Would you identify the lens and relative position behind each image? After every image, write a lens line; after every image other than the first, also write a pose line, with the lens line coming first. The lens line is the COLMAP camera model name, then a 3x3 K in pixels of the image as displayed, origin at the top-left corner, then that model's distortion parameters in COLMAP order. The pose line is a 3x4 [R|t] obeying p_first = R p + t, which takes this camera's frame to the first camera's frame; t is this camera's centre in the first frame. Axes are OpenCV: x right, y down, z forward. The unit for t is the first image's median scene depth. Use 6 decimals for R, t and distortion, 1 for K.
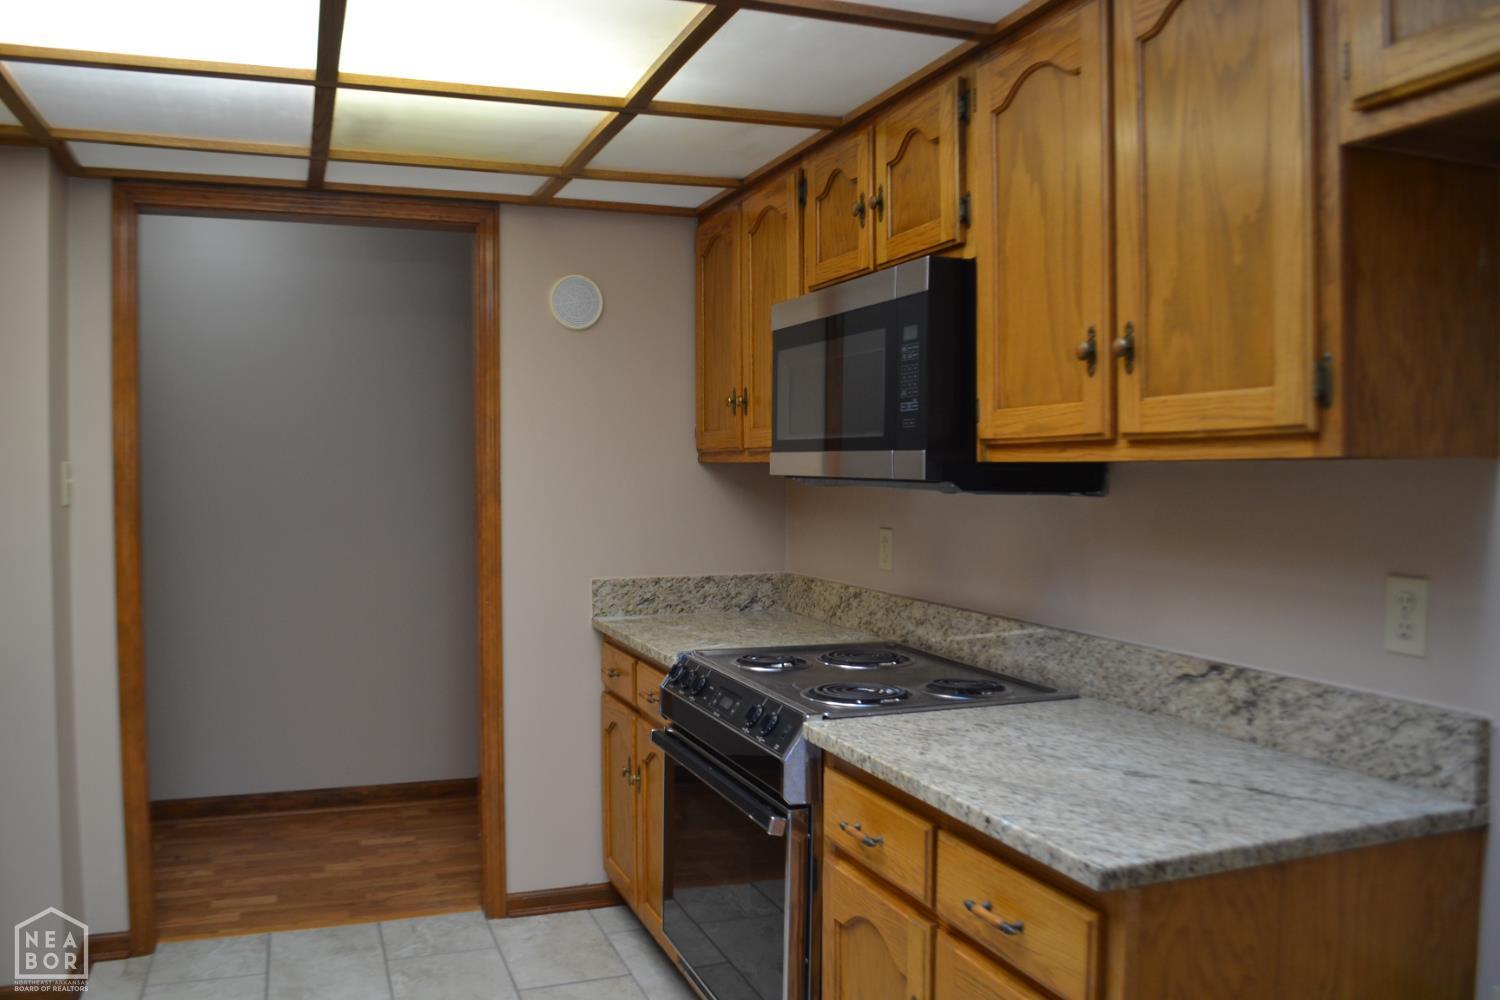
lens RADIAL K [[1212.0, 0, 713.4], [0, 1212.0, 499.4], [0, 0, 1]] dist [-0.073348, 0.005166]
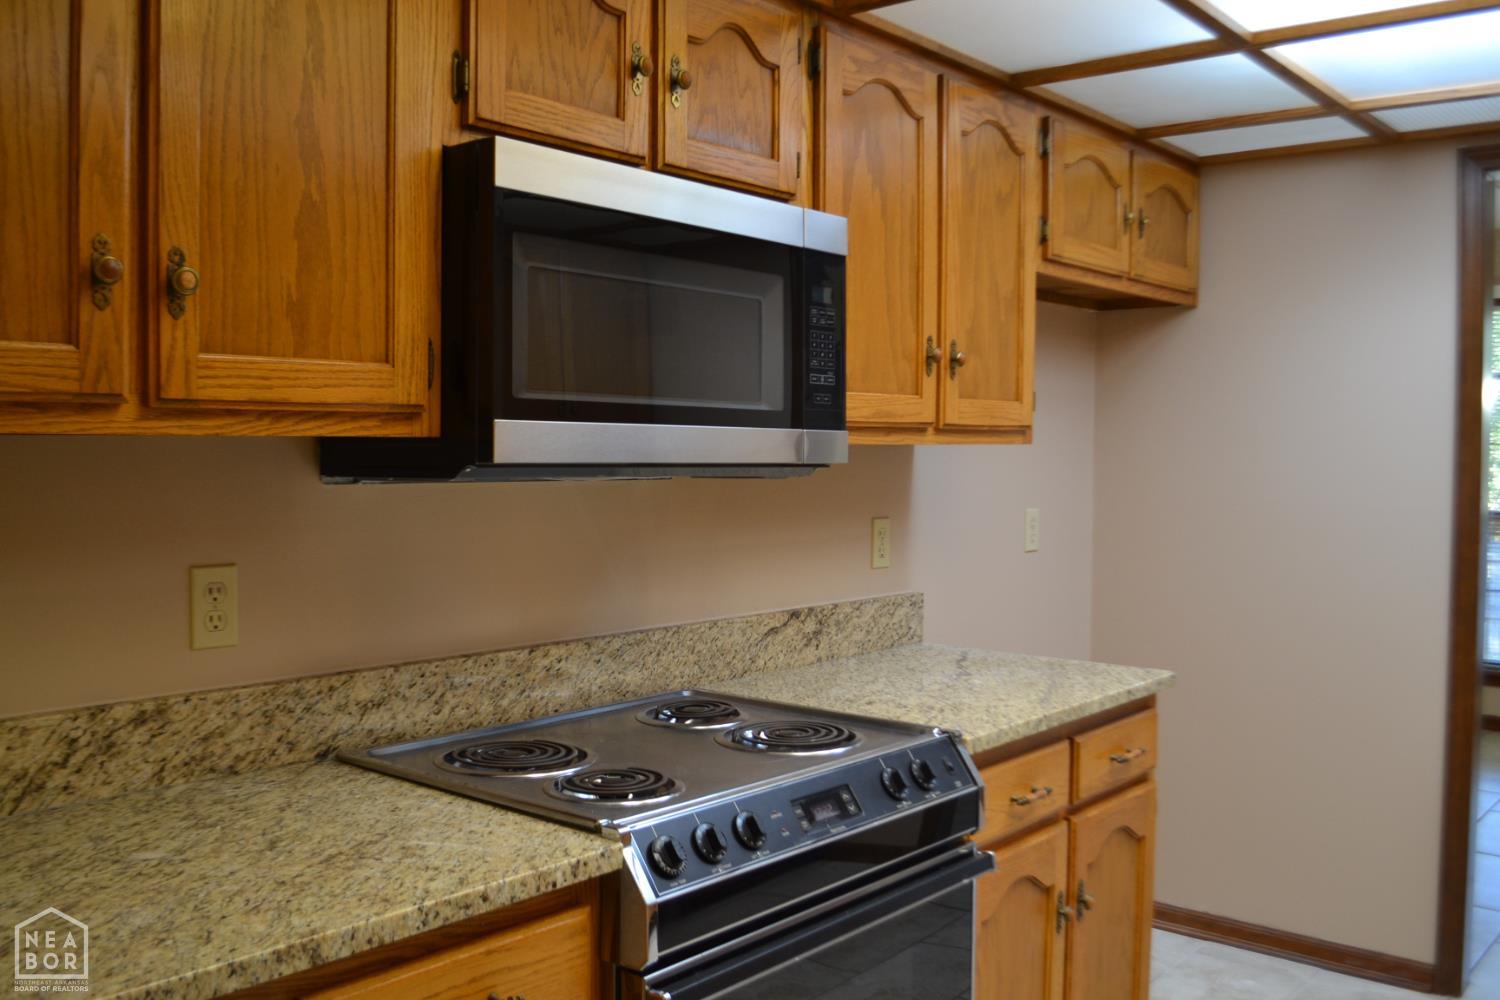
lens RADIAL K [[1312.1, 0, 750.0], [0, 1312.1, 500.0], [0, 0, 1]] dist [-0.066864, -0.002644]
pose [[-0.499697, -0.036138, 0.865446, -0.597529], [0.018223, 0.998470, 0.052215, -0.038324], [-0.866009, 0.041863, -0.498273, 1.436518]]
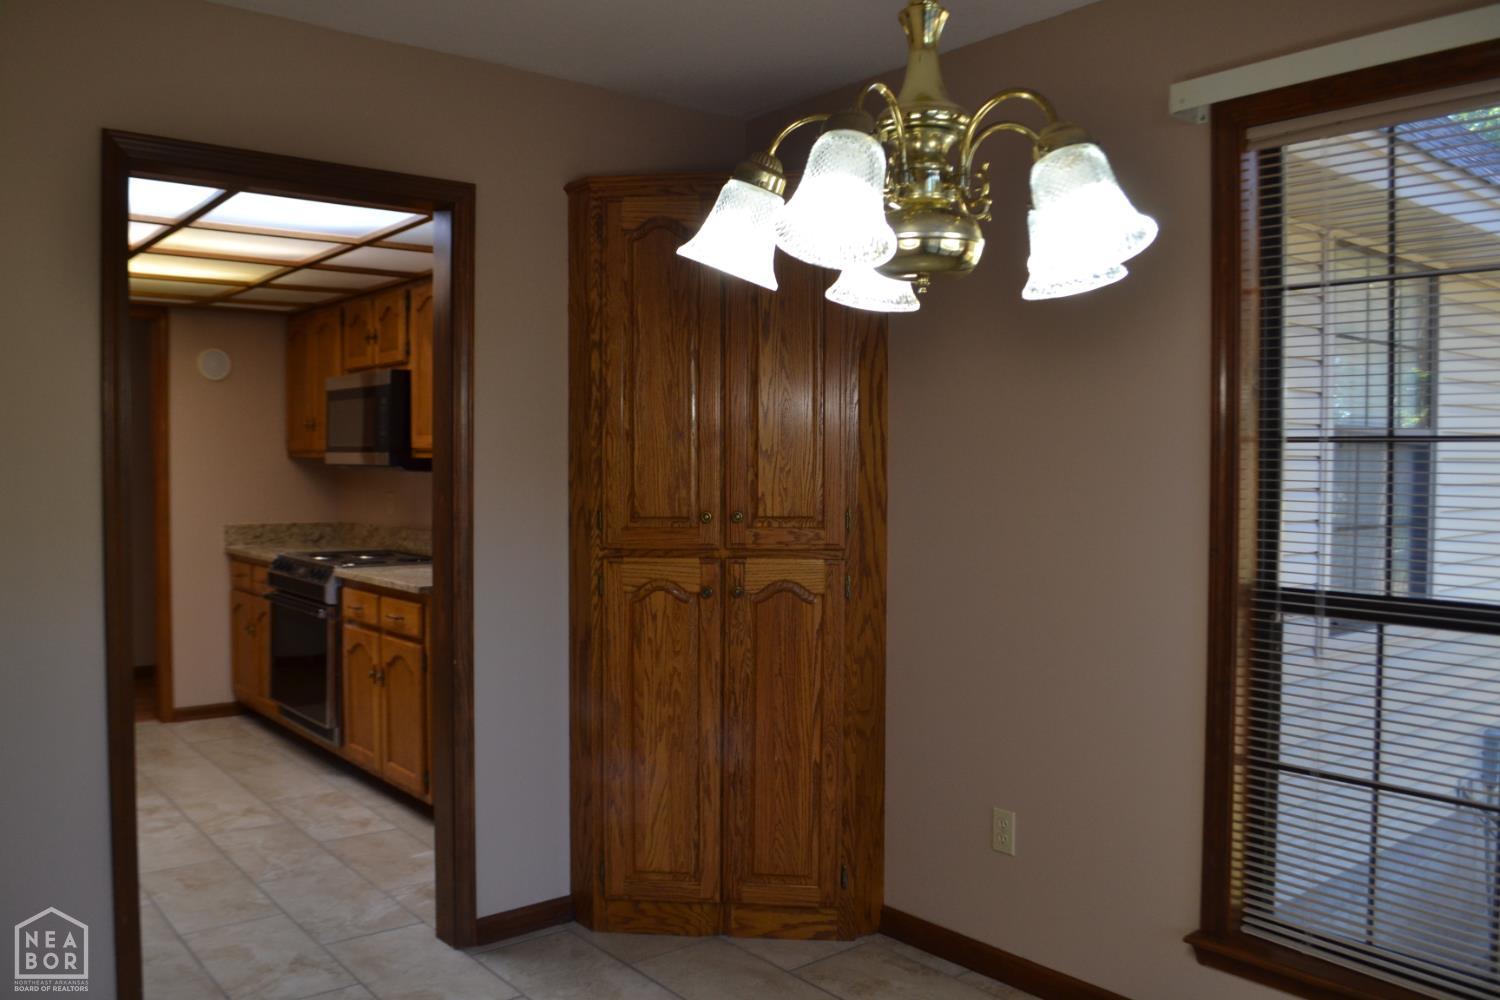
lens RADIAL K [[1212.0, 0, 713.4], [0, 1212.0, 499.4], [0, 0, 1]] dist [-0.073348, 0.005166]
pose [[0.947481, -0.004887, 0.319775, 0.023353], [0.004010, 0.999986, 0.003403, 0.040217], [-0.319787, -0.001942, 0.947488, -1.280242]]
